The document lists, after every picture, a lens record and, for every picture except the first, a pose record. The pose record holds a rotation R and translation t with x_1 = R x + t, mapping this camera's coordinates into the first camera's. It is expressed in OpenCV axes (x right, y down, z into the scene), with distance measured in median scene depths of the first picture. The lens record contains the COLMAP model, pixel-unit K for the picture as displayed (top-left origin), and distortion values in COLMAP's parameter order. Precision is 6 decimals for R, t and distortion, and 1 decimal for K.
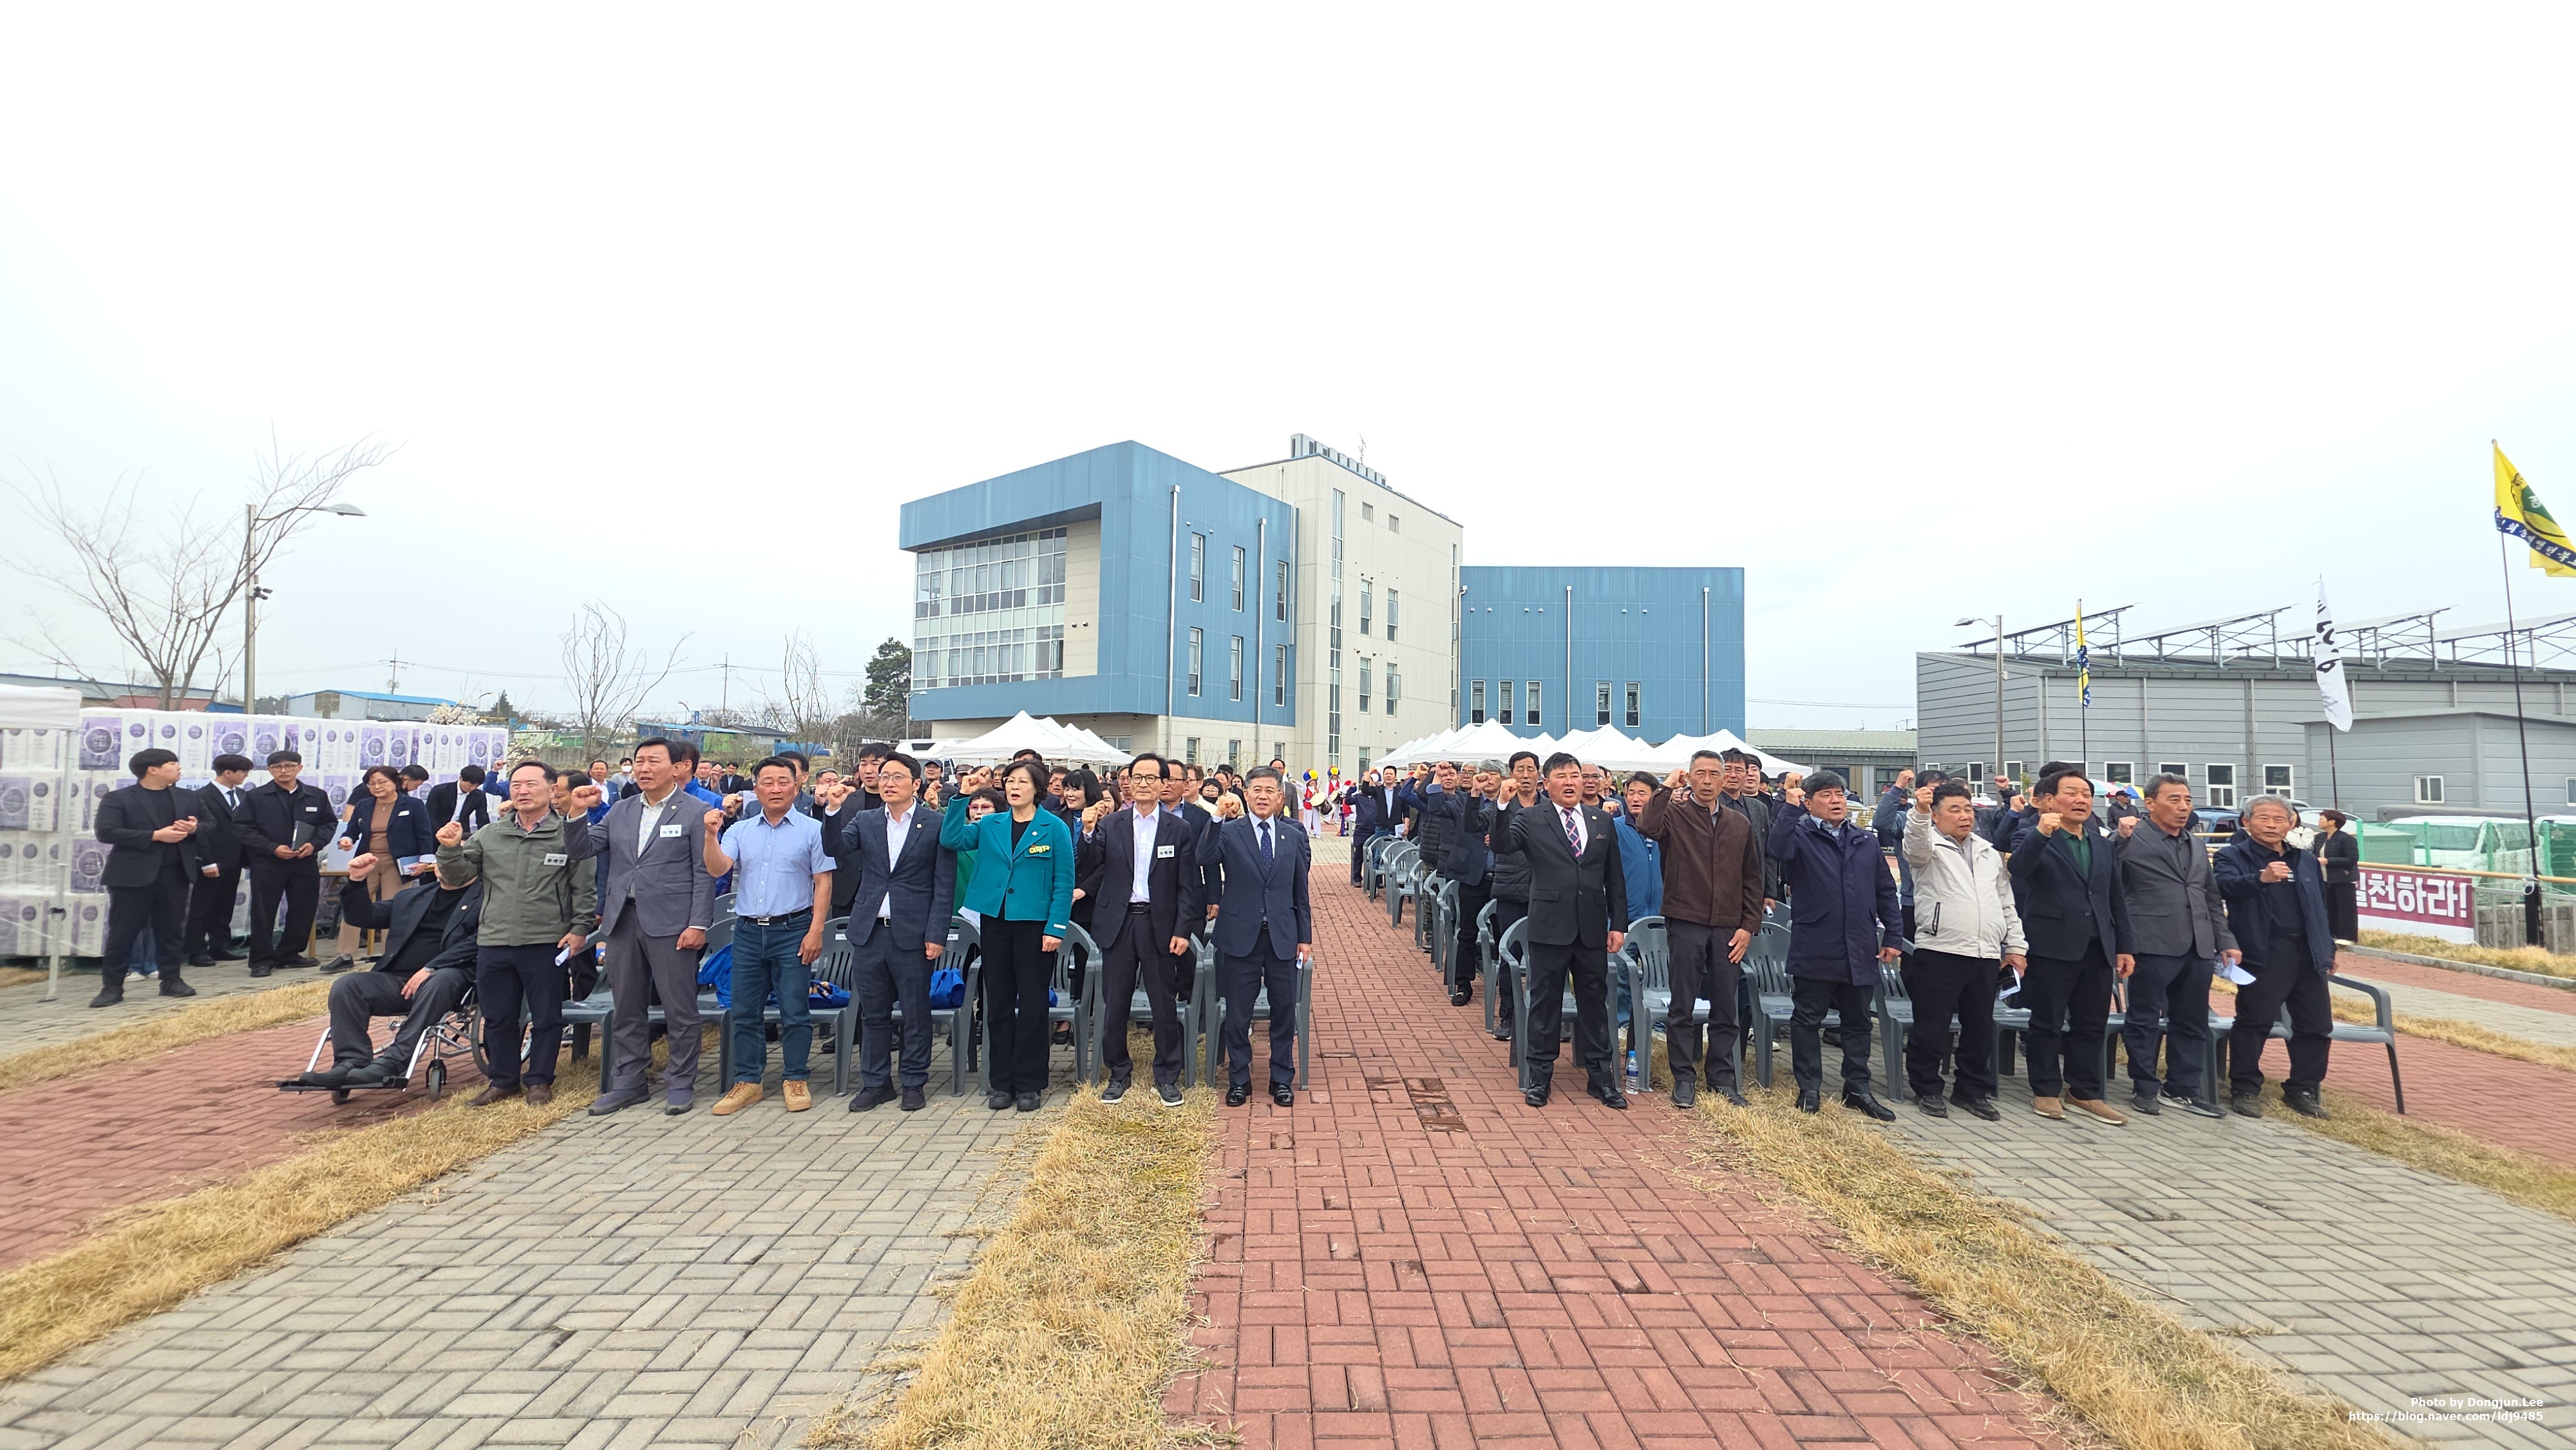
lens RADIAL K [[1016.0, 0, 1290.9], [0, 1016.0, 727.5], [0, 0, 1]] dist [0.020799, -0.012227]
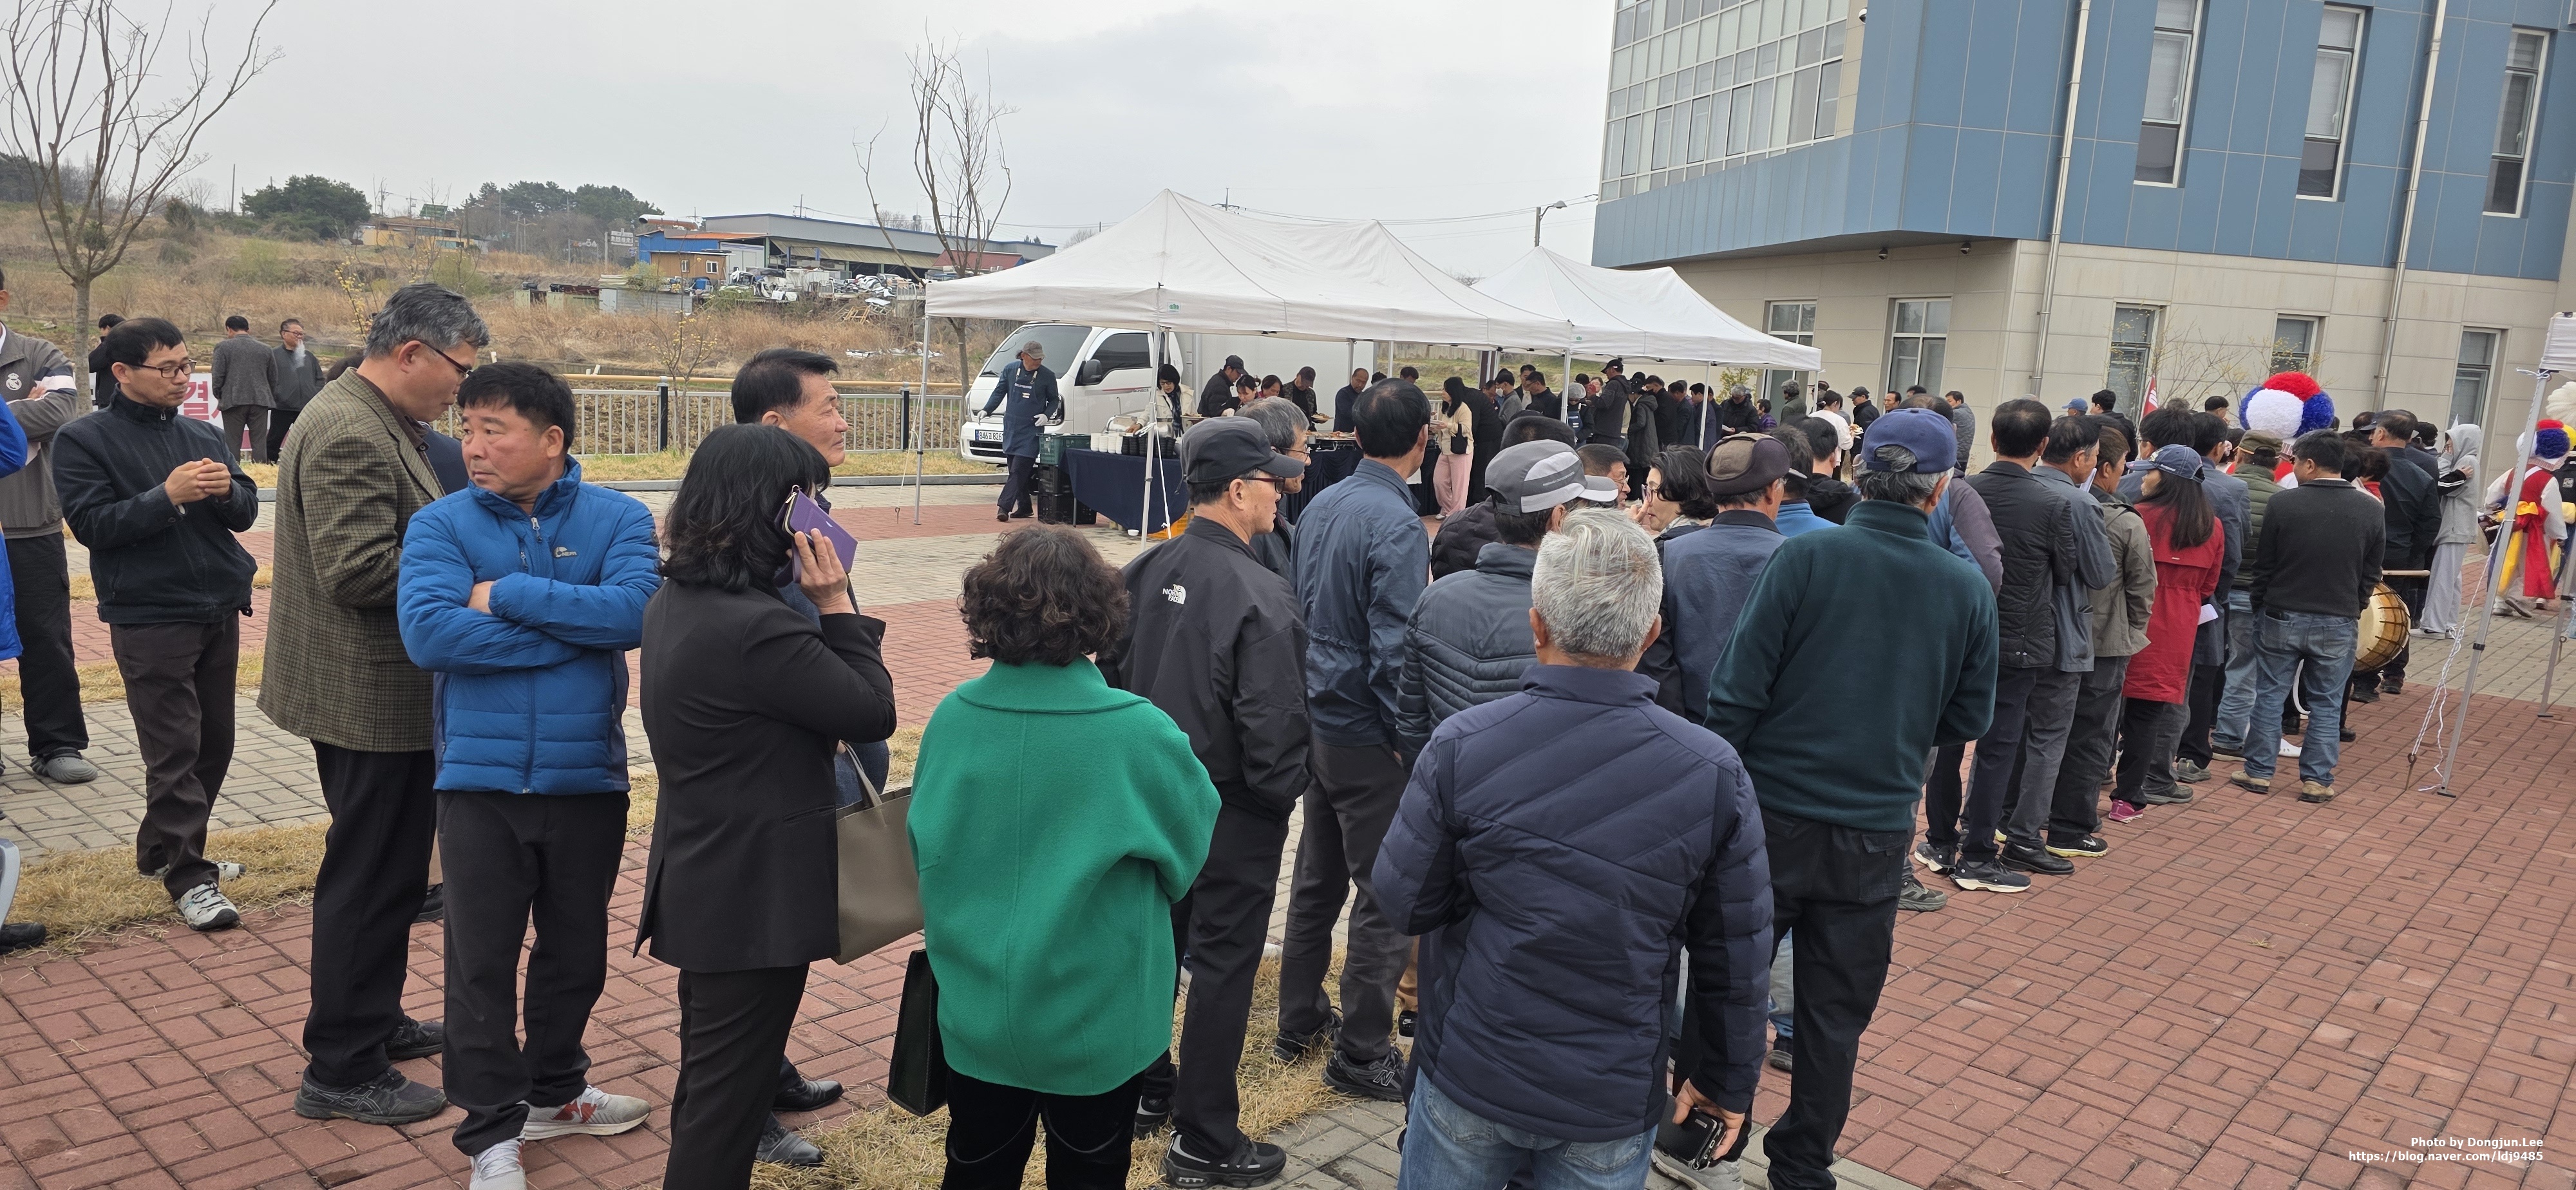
lens RADIAL K [[1687.5, 0, 1288.0], [0, 1687.5, 595.0], [0, 0, 1]] dist [0.105049, -0.103328]
pose [[0.727596, 0.128403, -0.673881, 0.108249], [-0.017094, 0.985415, 0.169306, 0.012823], [0.685792, -0.111667, 0.719180, 0.324096]]
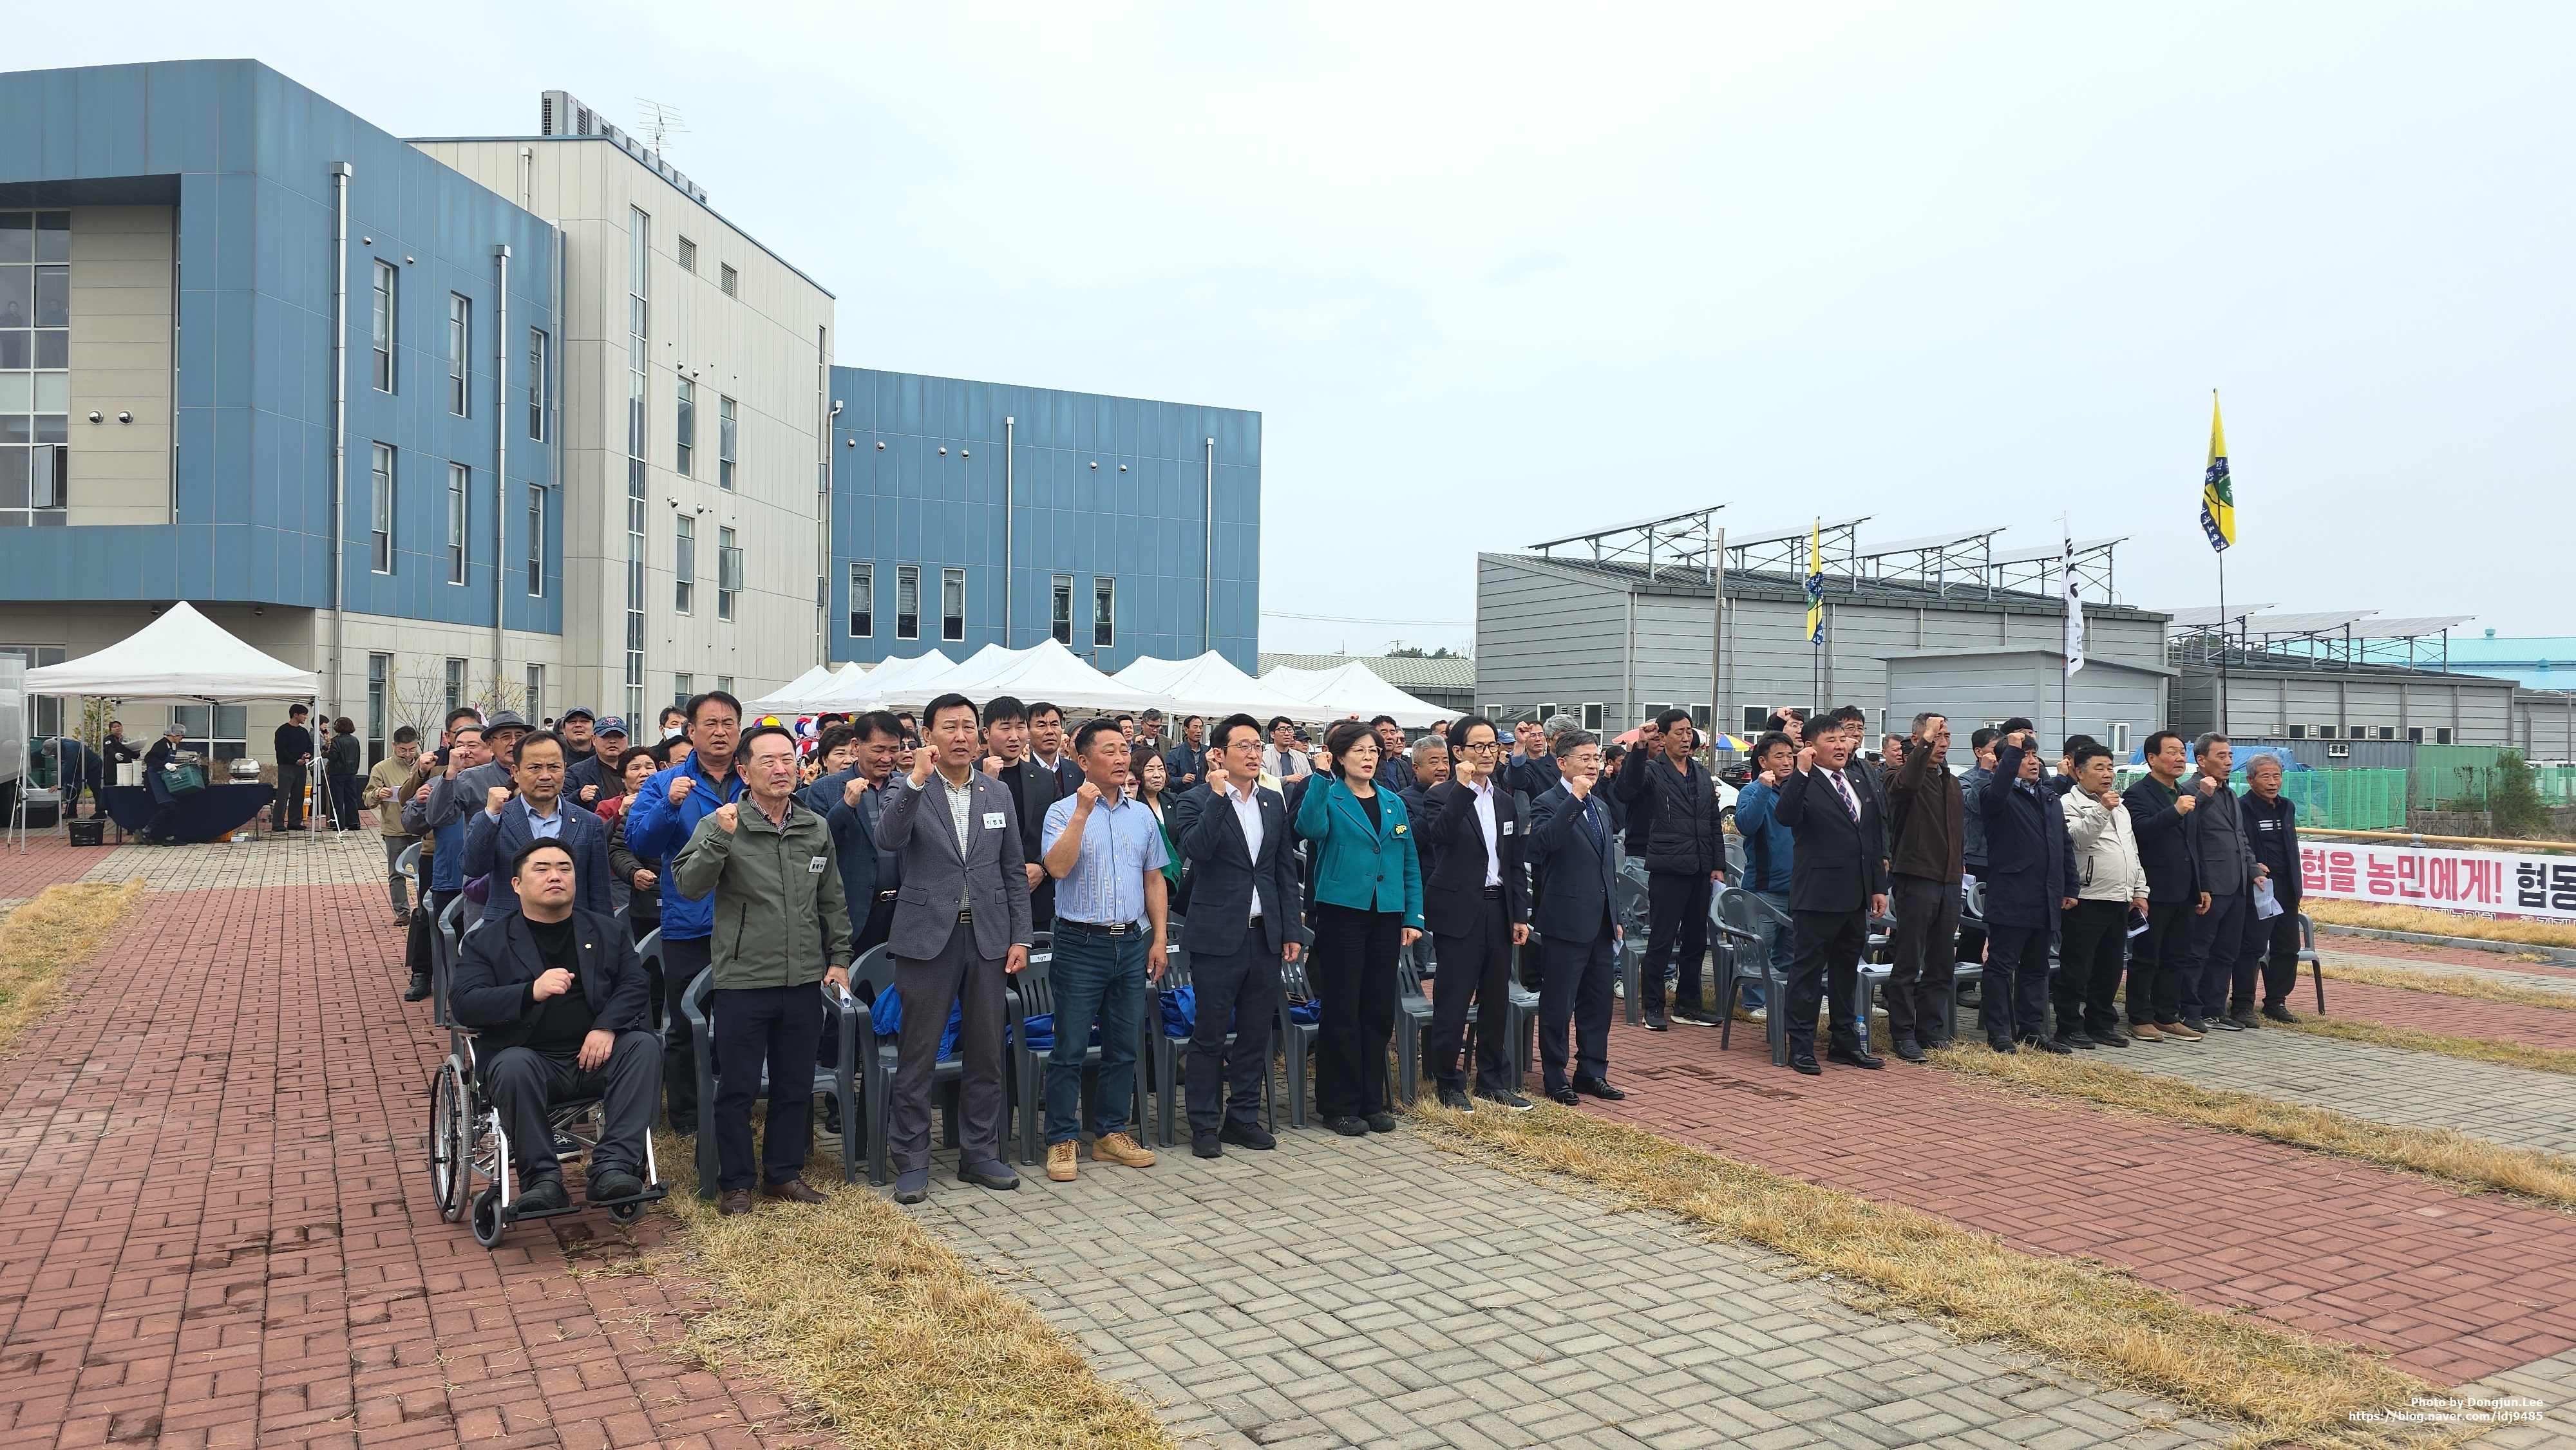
lens RADIAL K [[1724.3, 0, 1293.4], [0, 1724.3, 734.7], [0, 0, 1]] dist [0.073150, -0.071580]
pose [[0.878601, -0.005212, 0.477528, -0.110097], [-0.021404, 0.998506, 0.050280, -0.003304], [-0.477077, -0.054396, 0.877177, -0.023499]]
